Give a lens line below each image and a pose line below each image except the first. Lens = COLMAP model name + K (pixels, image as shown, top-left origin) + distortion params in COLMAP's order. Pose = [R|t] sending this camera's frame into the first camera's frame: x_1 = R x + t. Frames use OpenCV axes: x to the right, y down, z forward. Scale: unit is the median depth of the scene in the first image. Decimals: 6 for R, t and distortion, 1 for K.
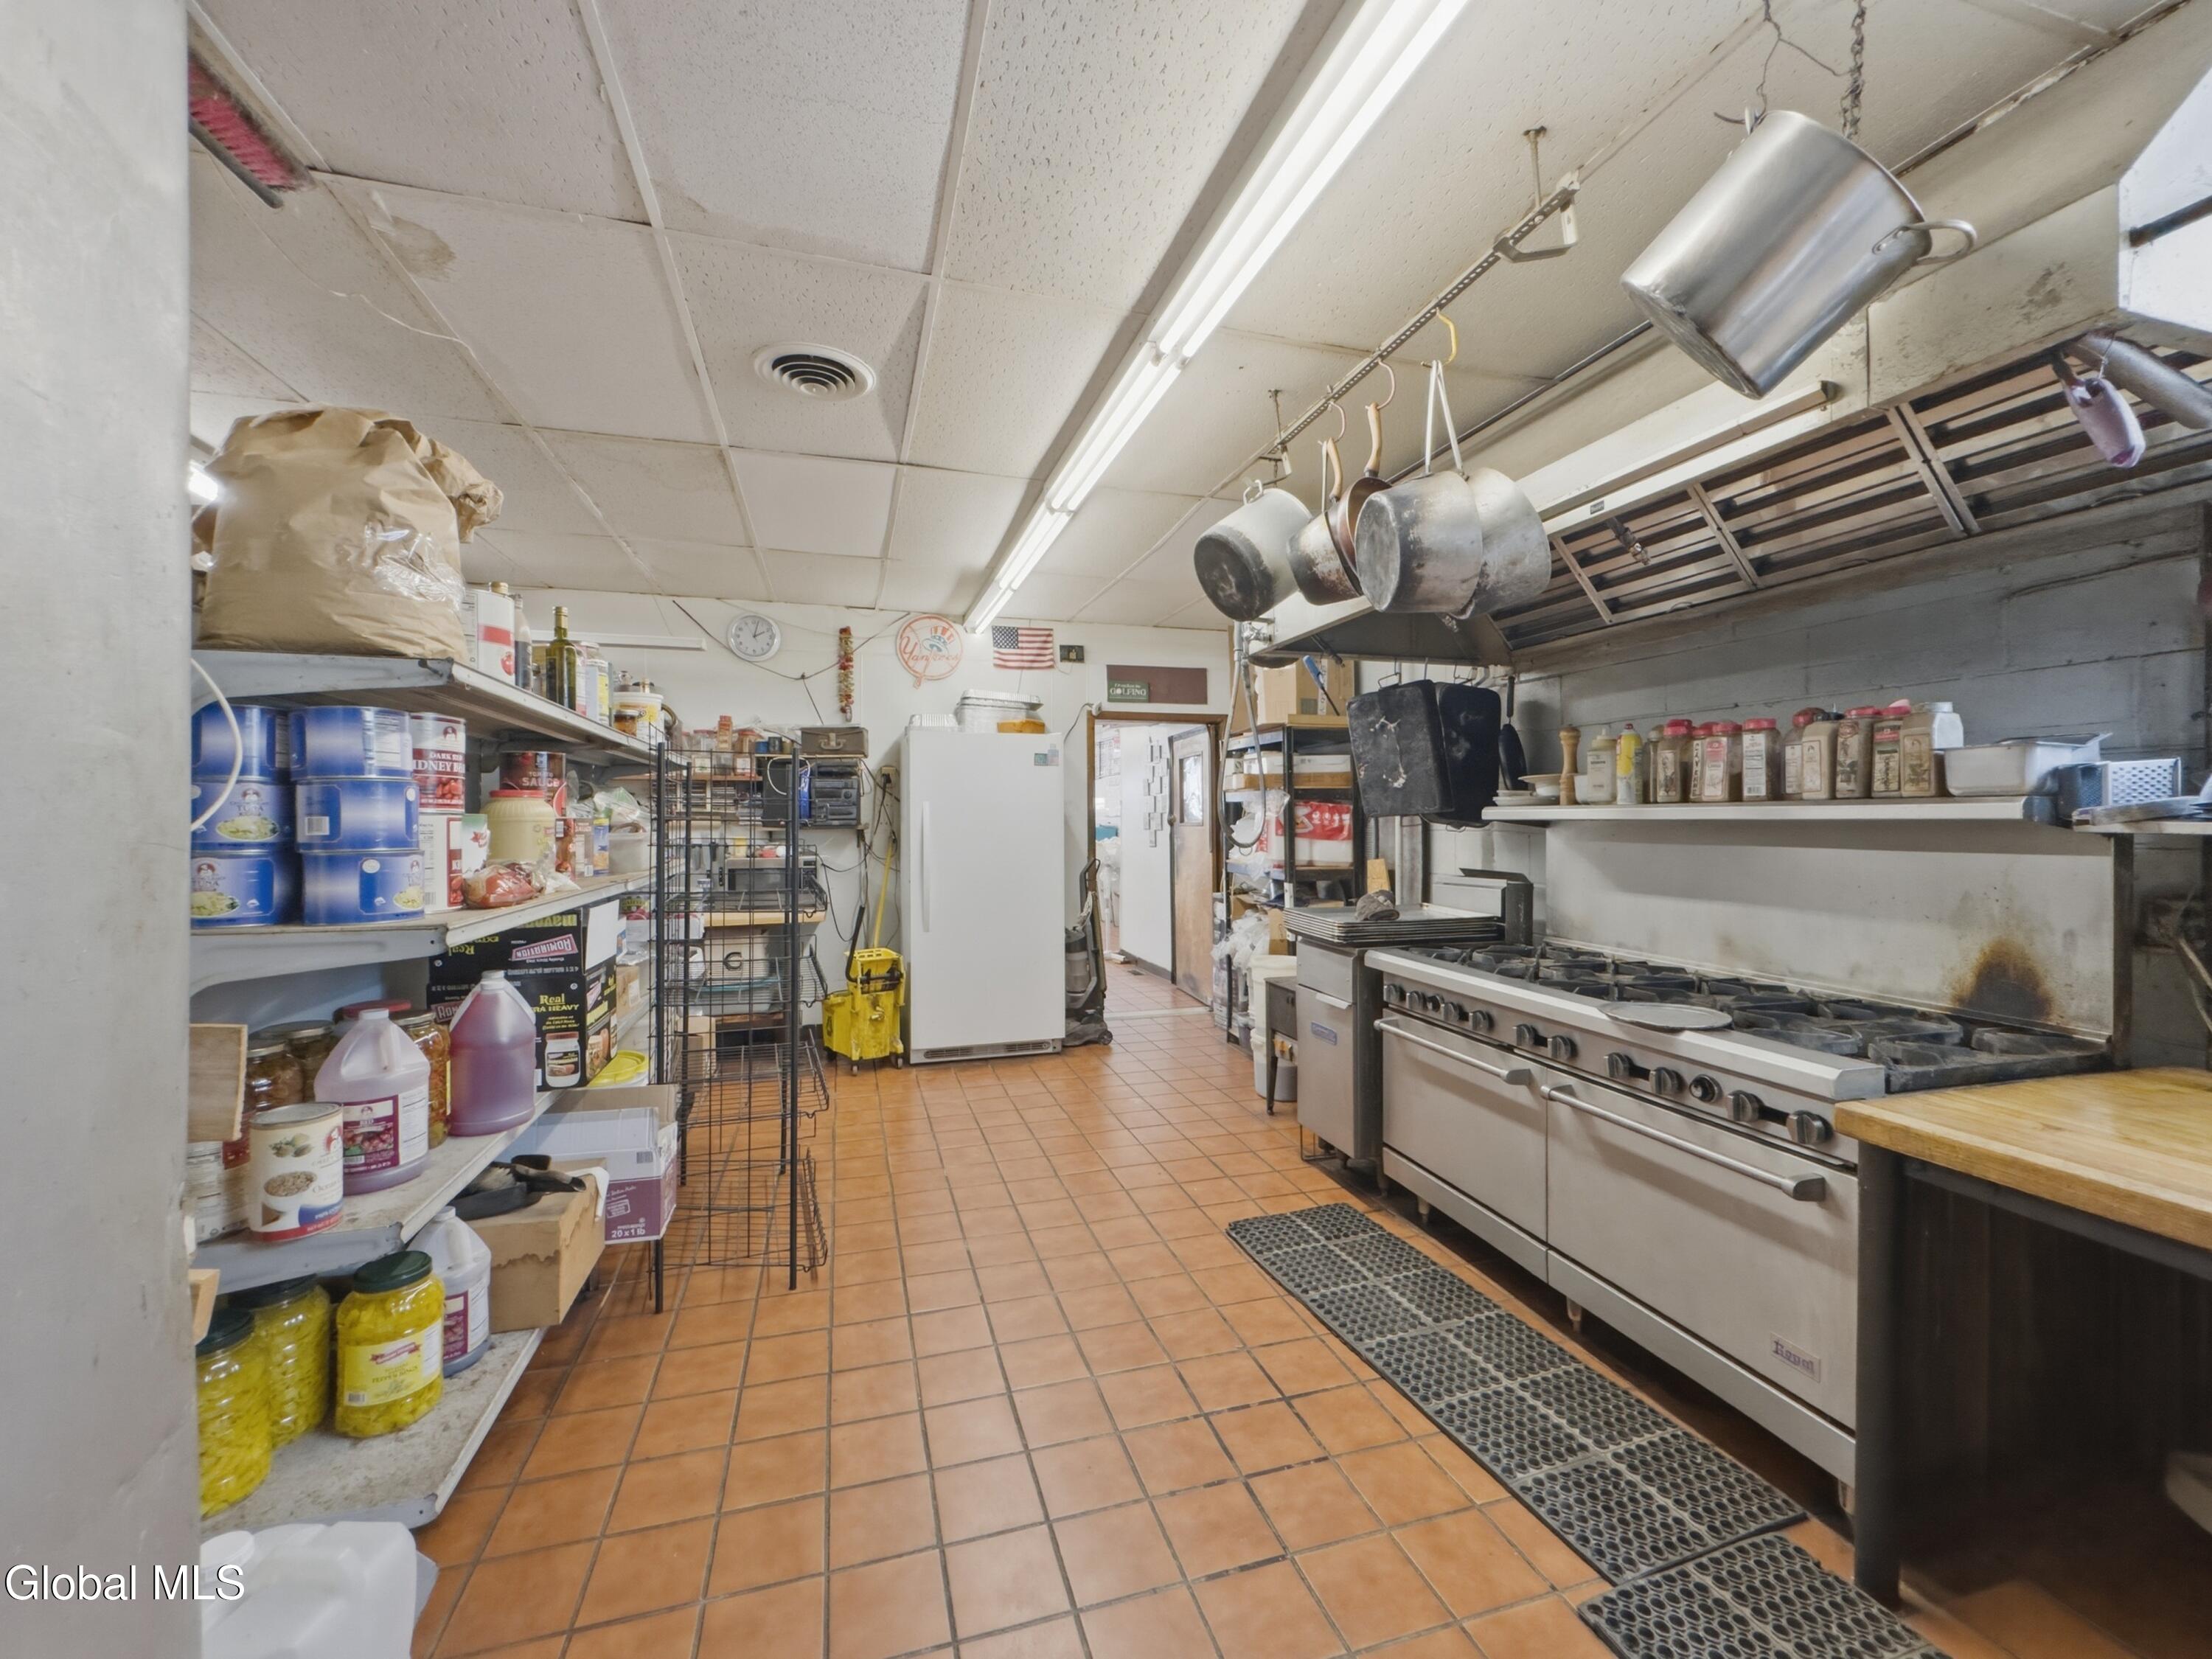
lens RADIAL K [[900.6, 0, 1108.7], [0, 900.6, 821.3], [0, 0, 1]] dist [-0.007089, 0.000056]
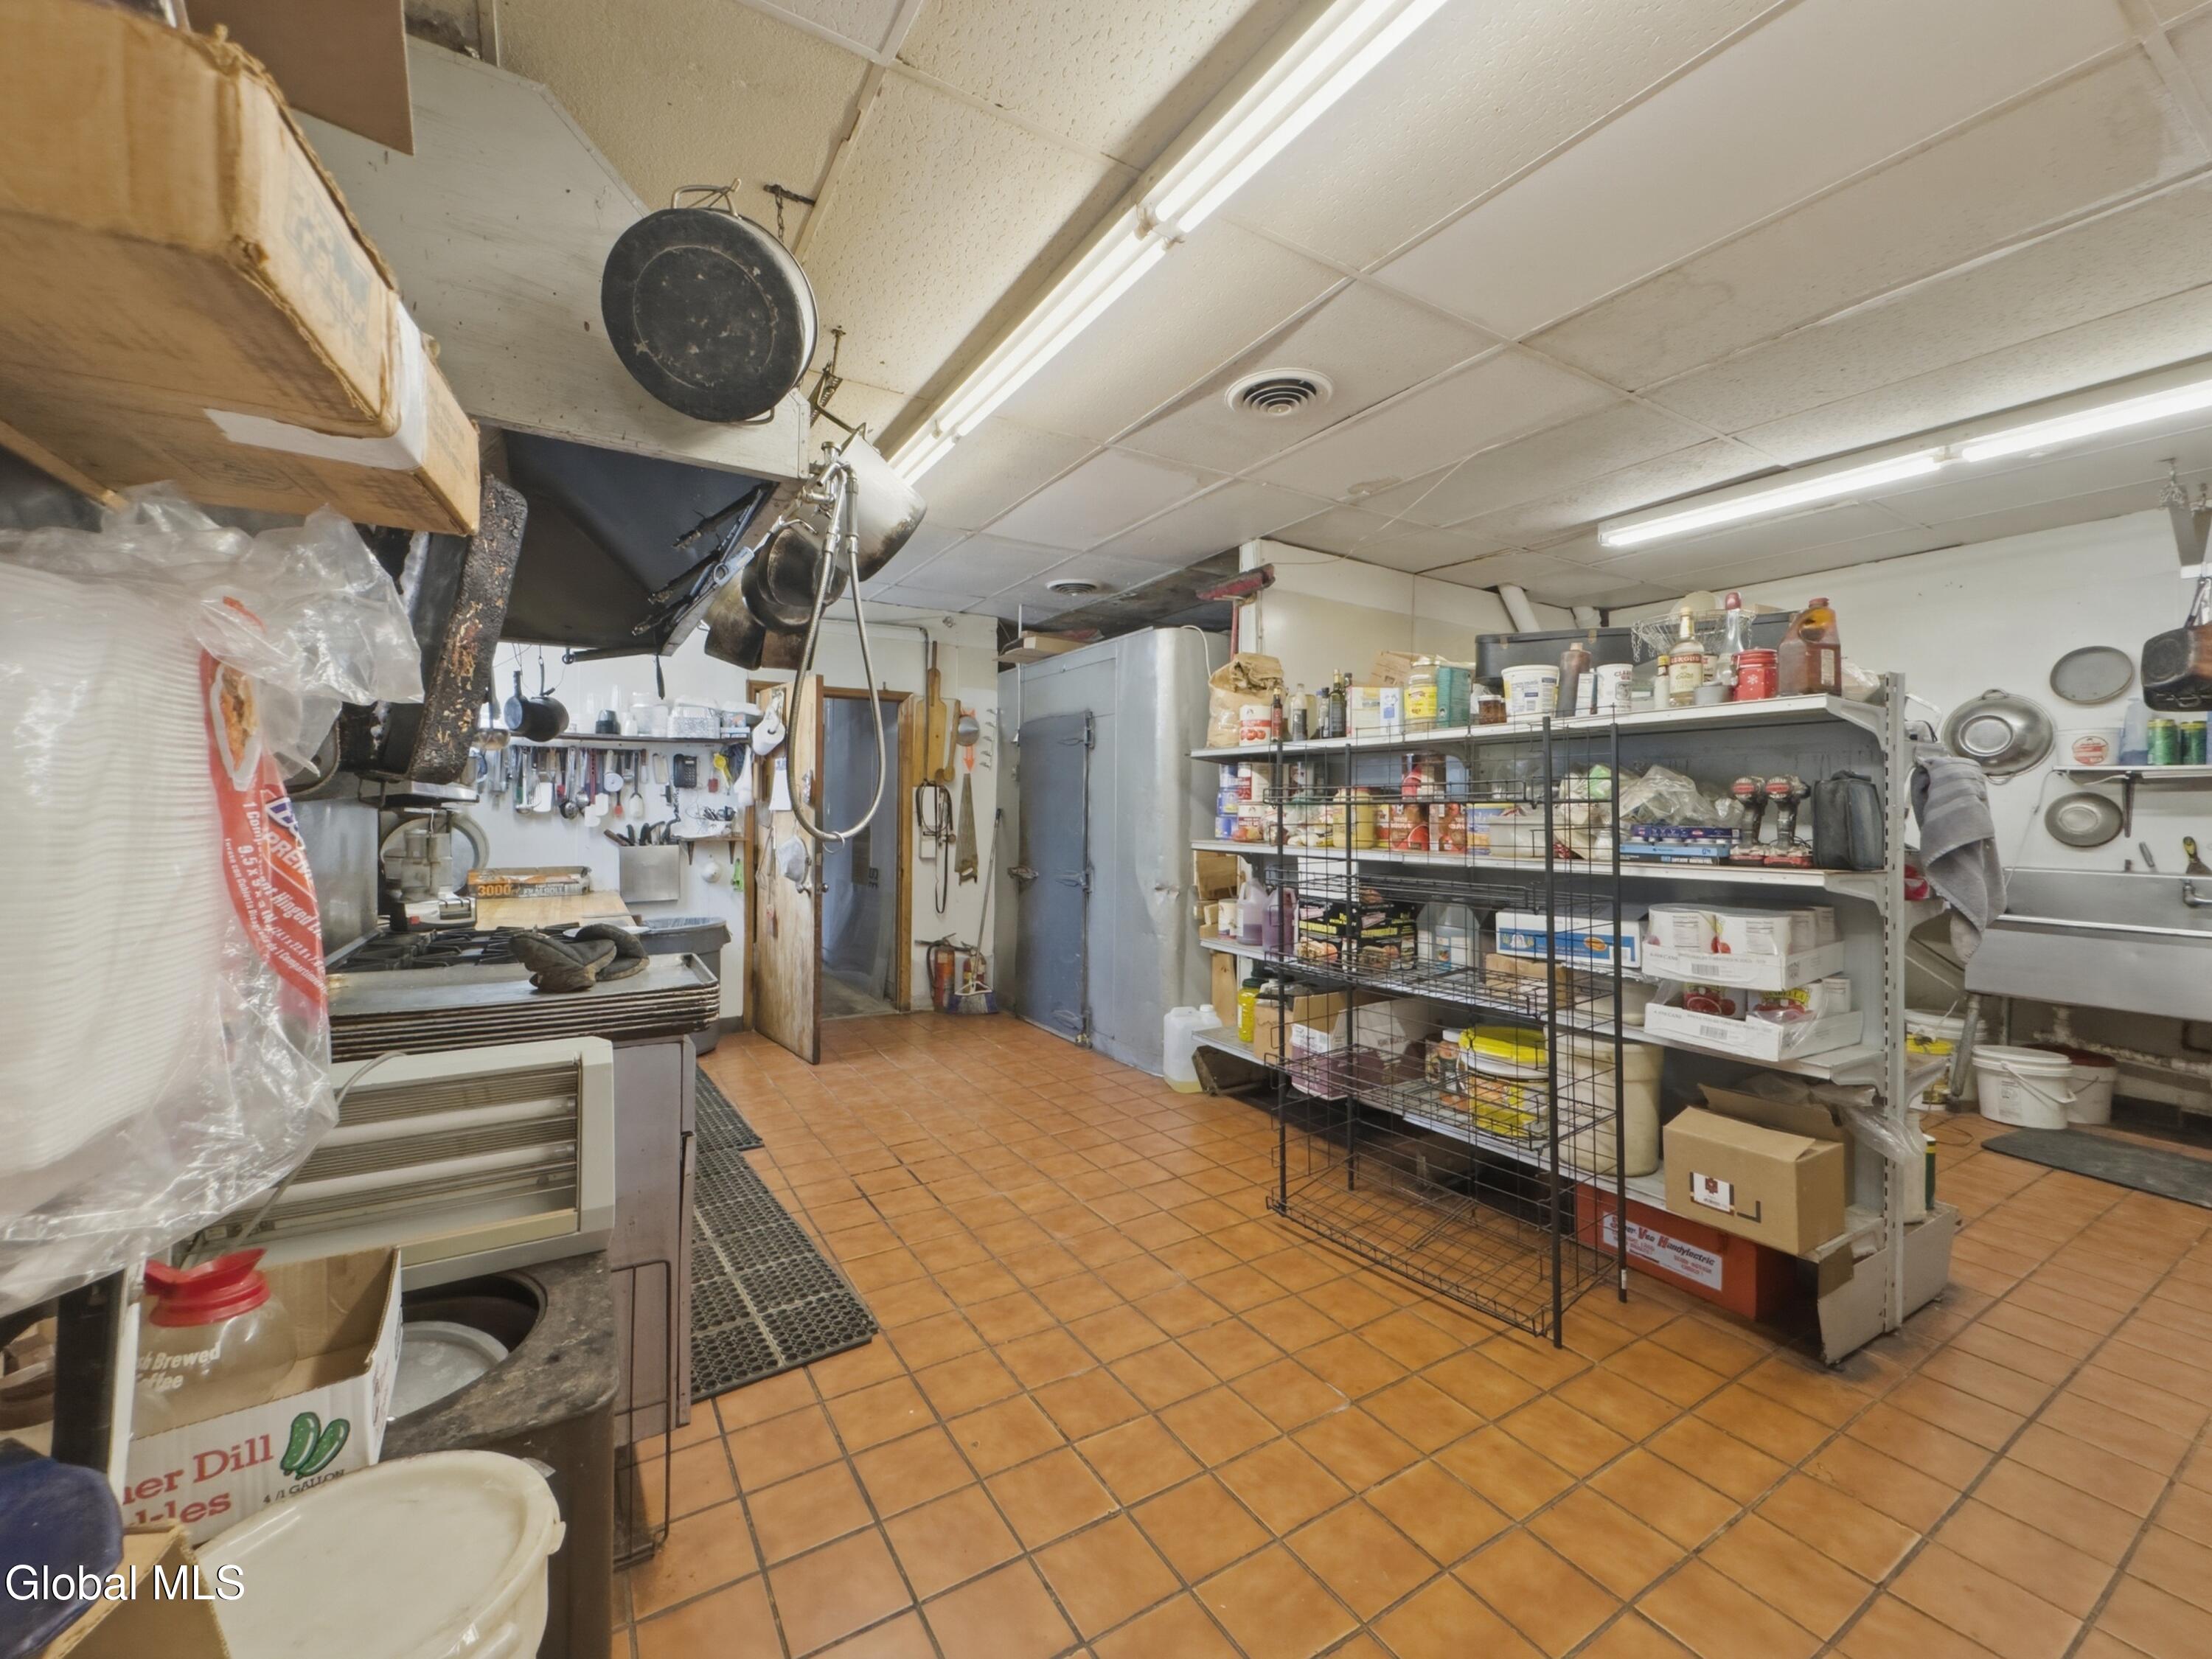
lens RADIAL K [[900.6, 0, 1108.8], [0, 900.6, 813.7], [0, 0, 1]] dist [-0.007089, 0.000056]
pose [[-0.965581, -0.003781, -0.260077, 0.146236], [-0.005019, 0.999979, 0.004097, 0.008326], [0.260056, 0.005261, -0.965579, 1.861469]]
